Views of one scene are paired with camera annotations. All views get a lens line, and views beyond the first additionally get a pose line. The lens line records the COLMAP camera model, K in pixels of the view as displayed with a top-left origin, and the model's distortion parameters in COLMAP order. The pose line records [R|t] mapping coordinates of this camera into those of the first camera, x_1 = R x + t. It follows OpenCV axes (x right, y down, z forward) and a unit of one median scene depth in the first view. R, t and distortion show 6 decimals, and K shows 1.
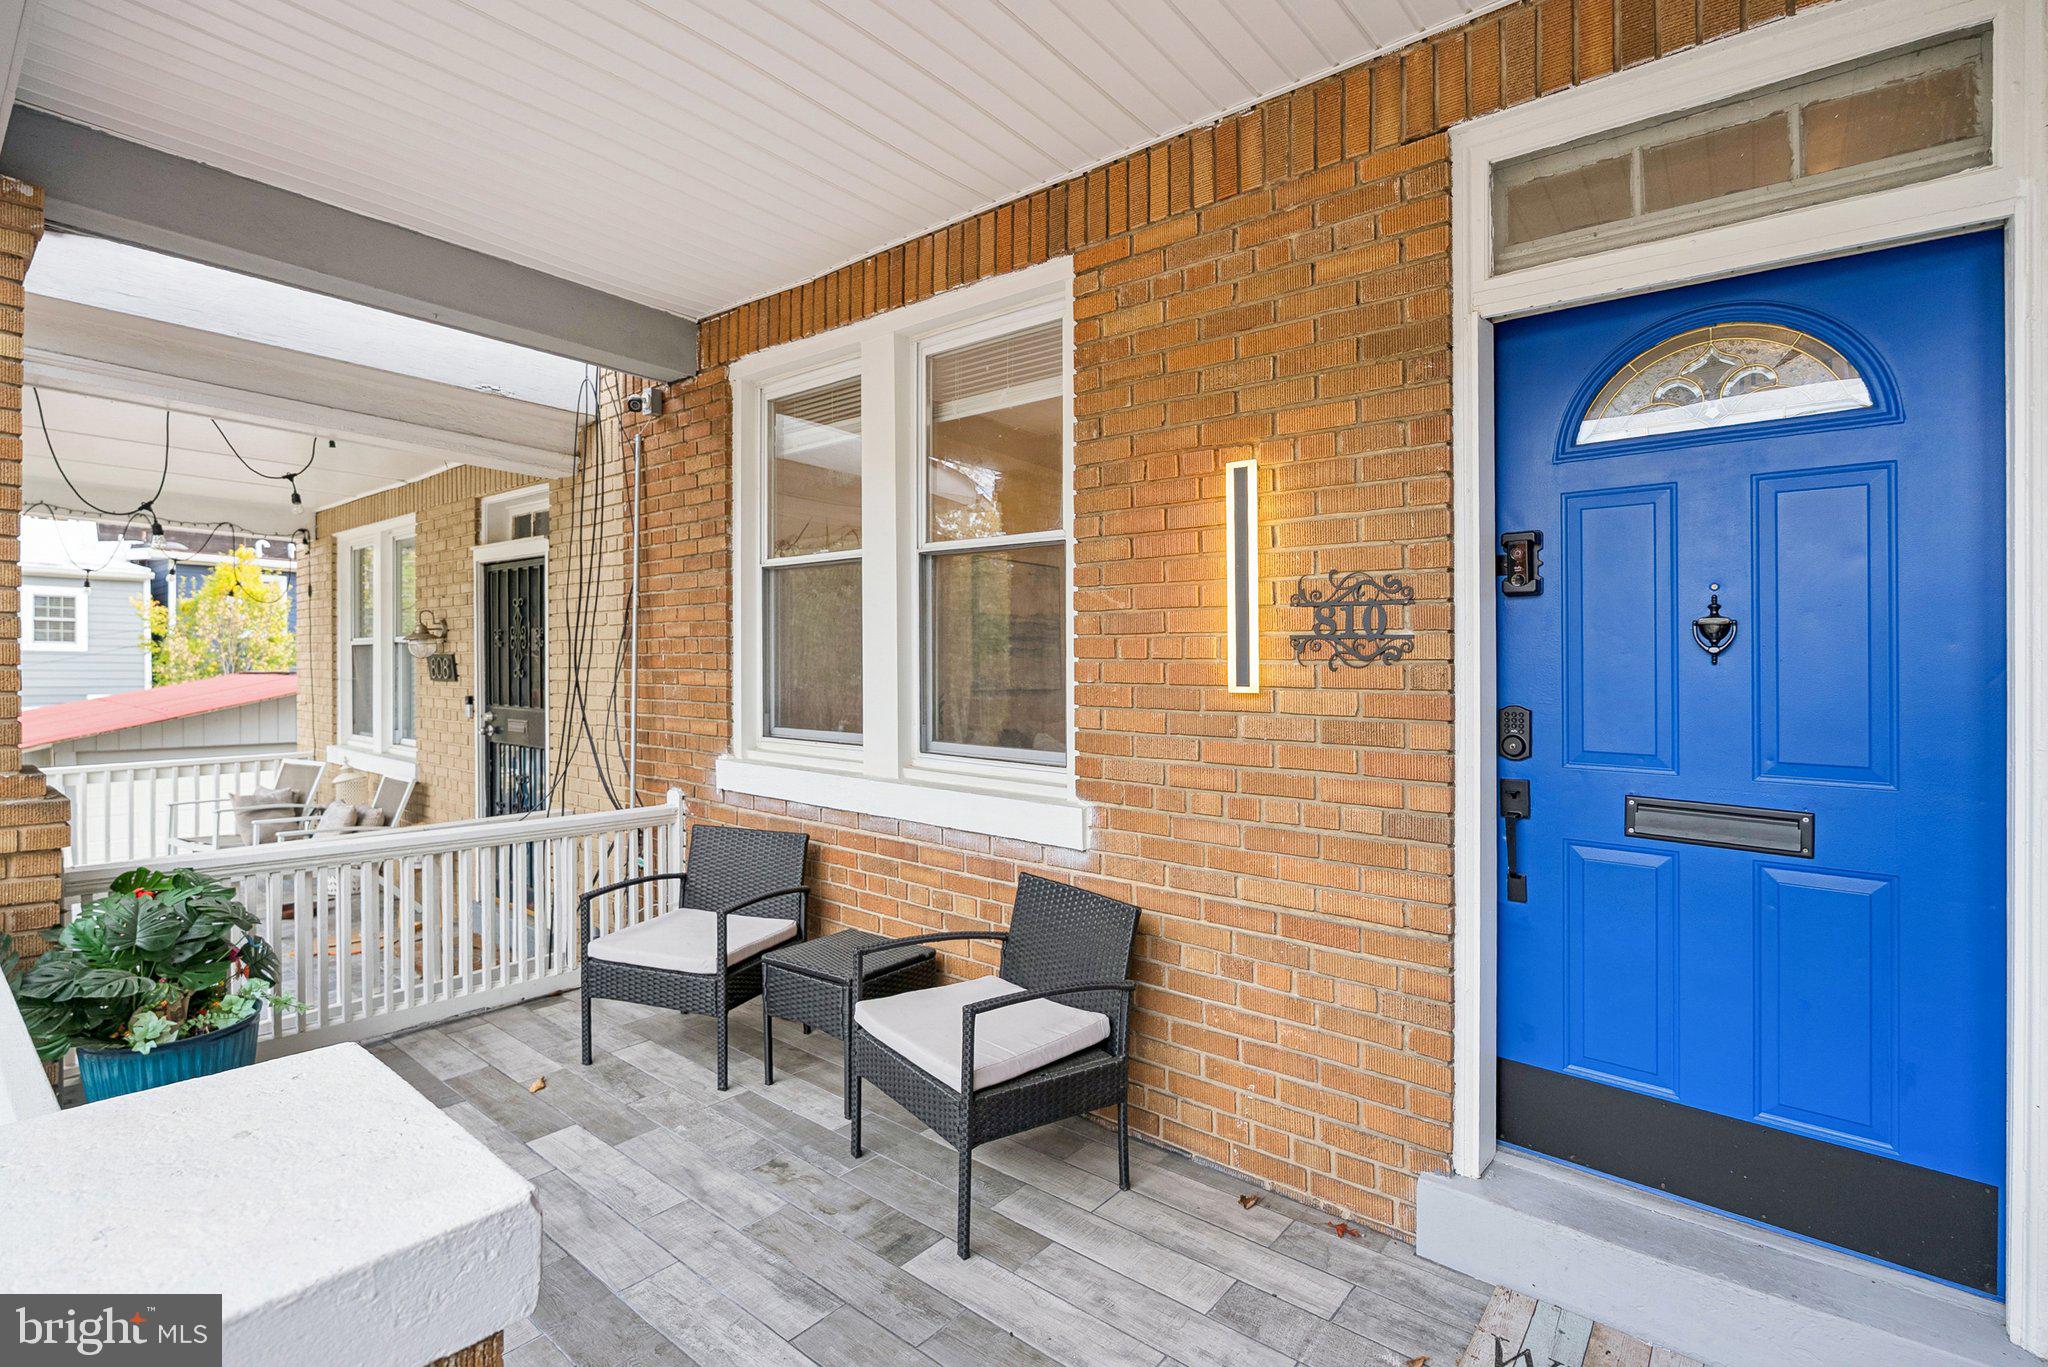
lens RADIAL K [[948.9, 0, 1012.4], [0, 948.9, 667.0], [0, 0, 1]] dist [-0.002671, -0.000342]
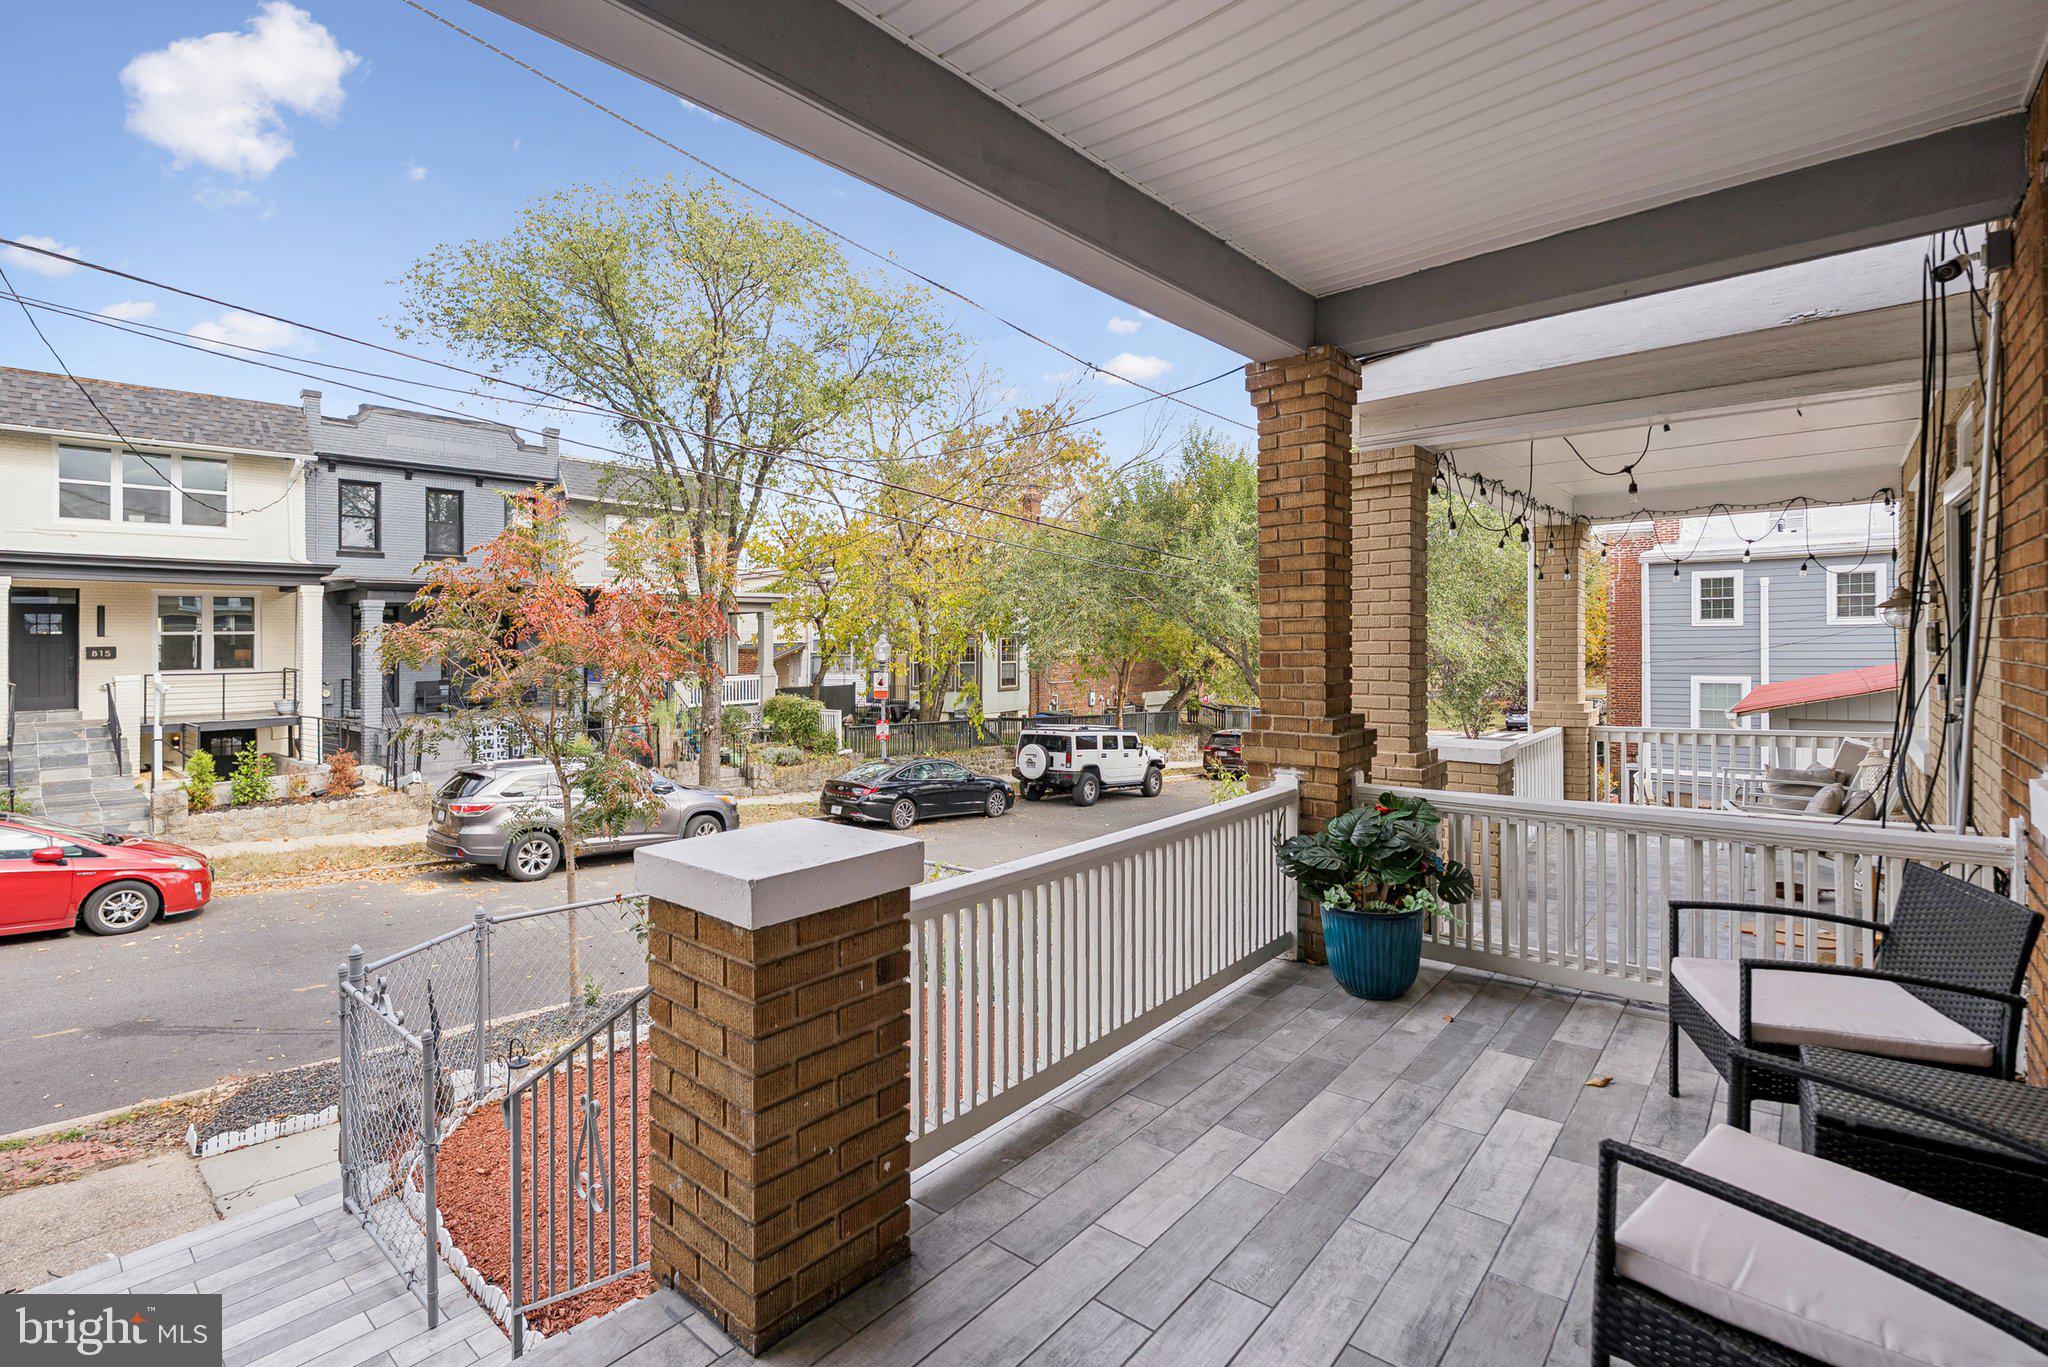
lens RADIAL K [[948.9, 0, 1012.4], [0, 948.9, 667.0], [0, 0, 1]] dist [-0.002671, -0.000342]
pose [[-0.021307, 0.006533, -0.999752, 0.422825], [0.024402, 0.999684, 0.006013, 0.001388], [0.999475, -0.024268, -0.021460, 0.395958]]
